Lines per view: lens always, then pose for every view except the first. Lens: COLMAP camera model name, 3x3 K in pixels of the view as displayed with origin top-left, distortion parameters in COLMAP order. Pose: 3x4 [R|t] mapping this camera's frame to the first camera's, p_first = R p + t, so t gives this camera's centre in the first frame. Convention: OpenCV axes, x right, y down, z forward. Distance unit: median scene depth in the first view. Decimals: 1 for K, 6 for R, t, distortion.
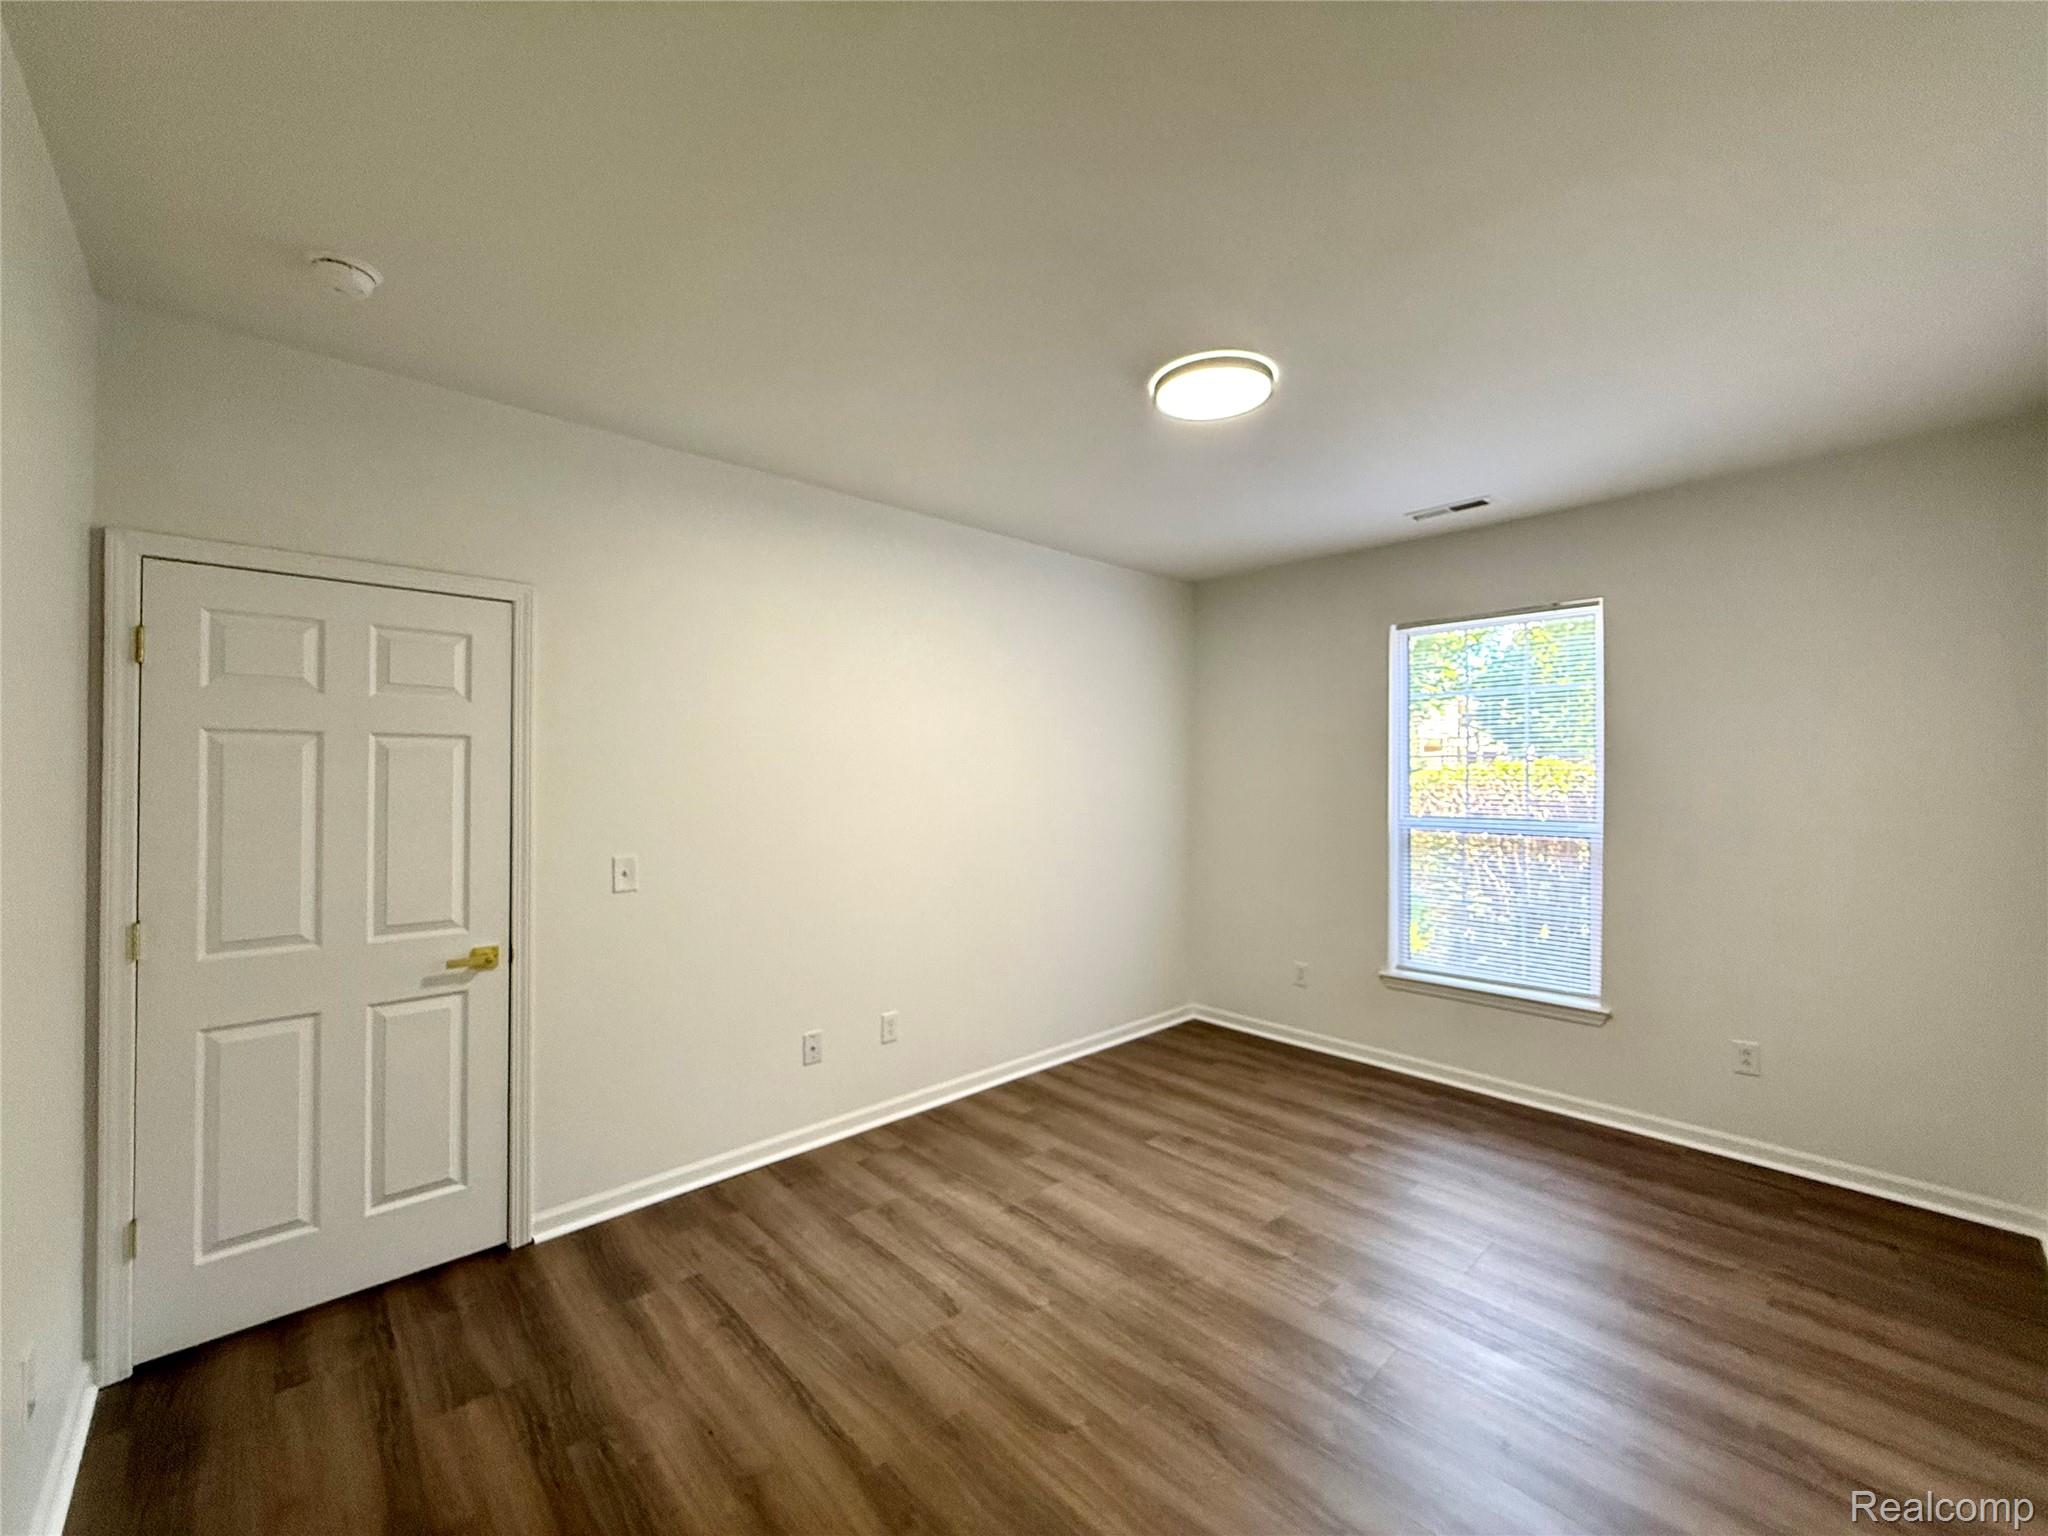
lens RADIAL K [[817.5, 0, 1015.4], [0, 817.5, 766.4], [0, 0, 1]] dist [-0.000946, 0.000319]
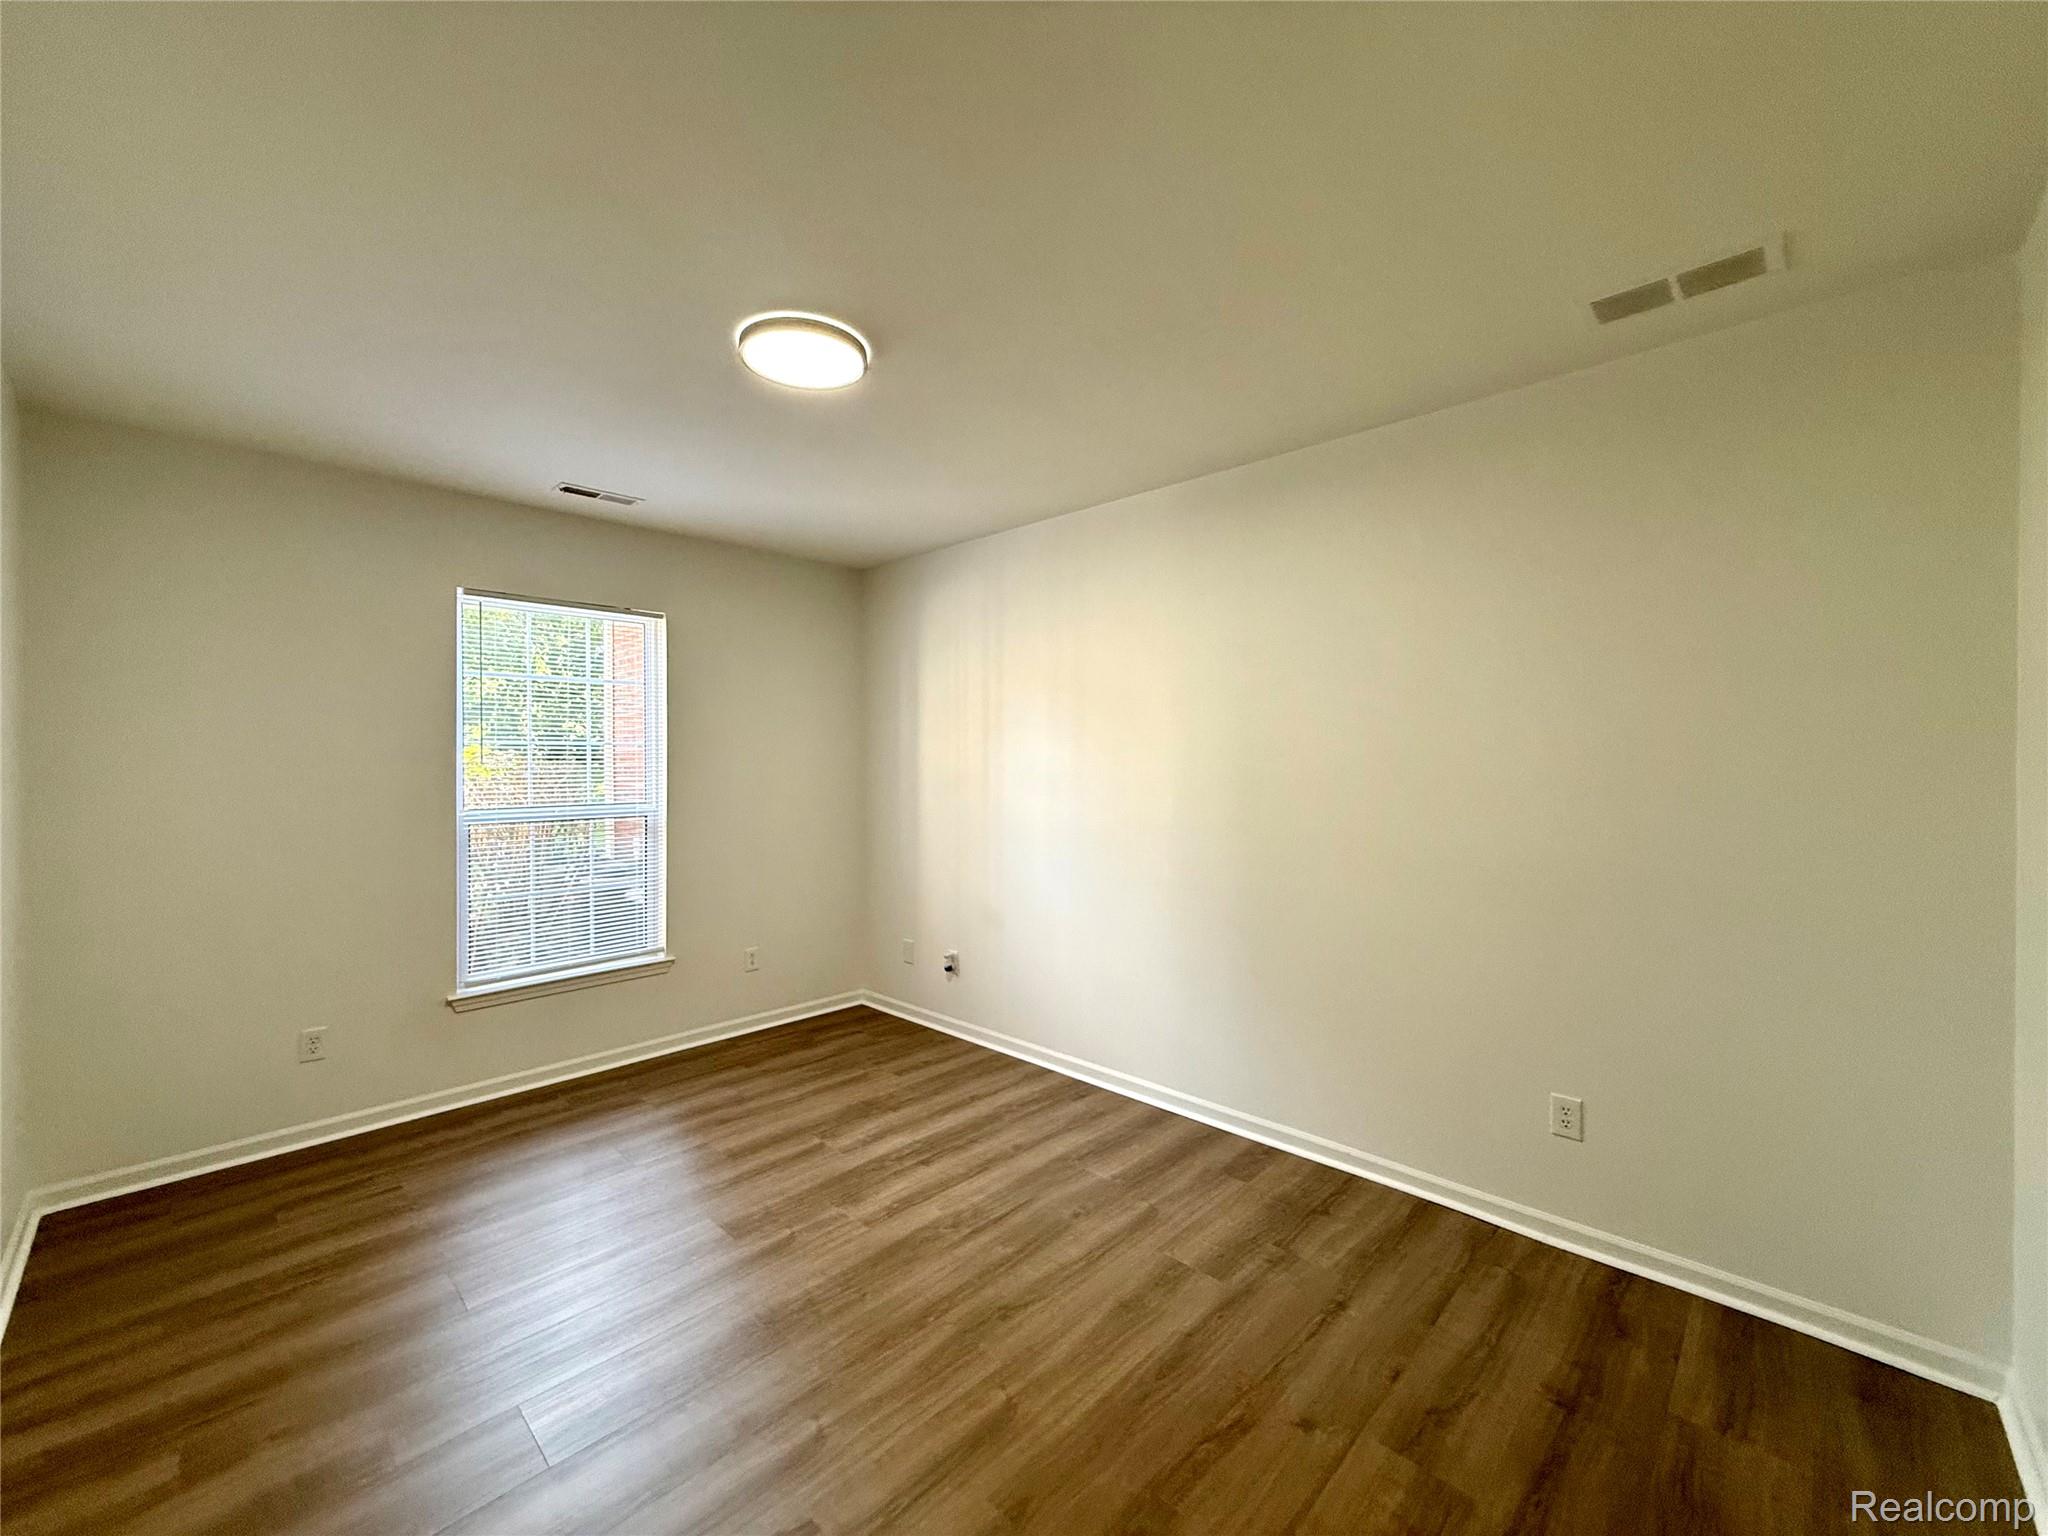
lens RADIAL K [[817.5, 0, 1015.4], [0, 817.5, 766.4], [0, 0, 1]] dist [-0.000946, 0.000319]
pose [[-0.049765, -0.008244, 0.998727, -0.630368], [-0.007163, 0.999943, 0.007897, 0.004481], [-0.998735, -0.006761, -0.049821, 0.696430]]
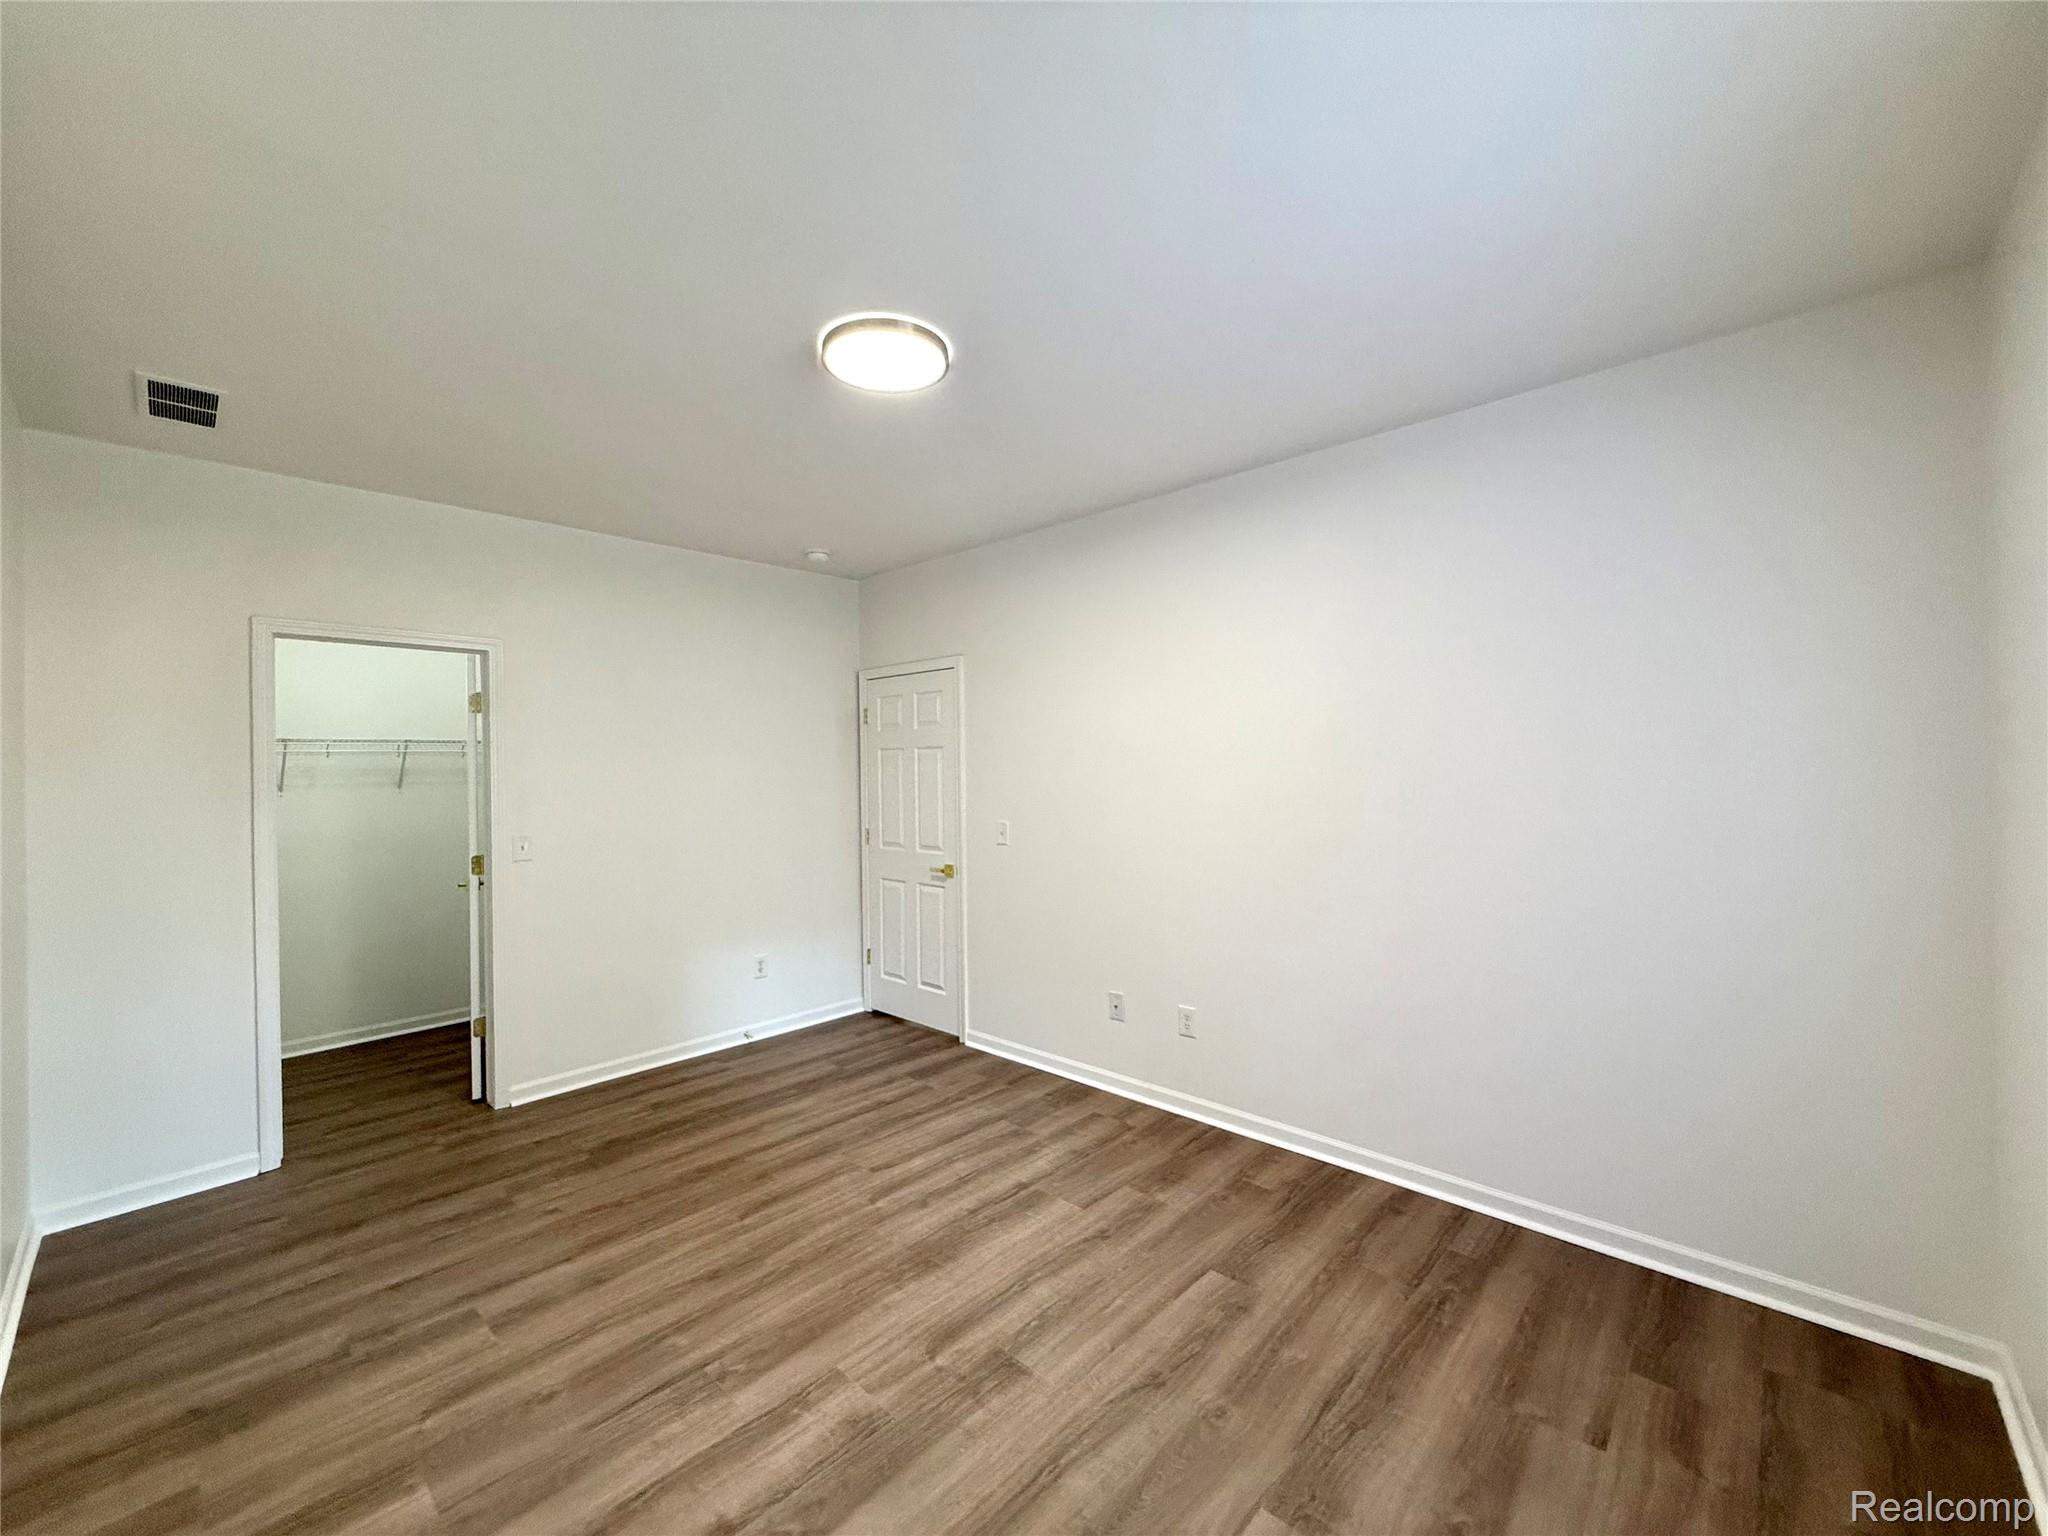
lens RADIAL K [[817.5, 0, 1015.4], [0, 817.5, 766.4], [0, 0, 1]] dist [-0.000946, 0.000319]
pose [[0.064314, -0.002682, -0.997926, 1.032883], [0.025739, 0.999668, -0.001028, 0.011875], [0.997598, -0.025620, 0.064362, 0.938489]]
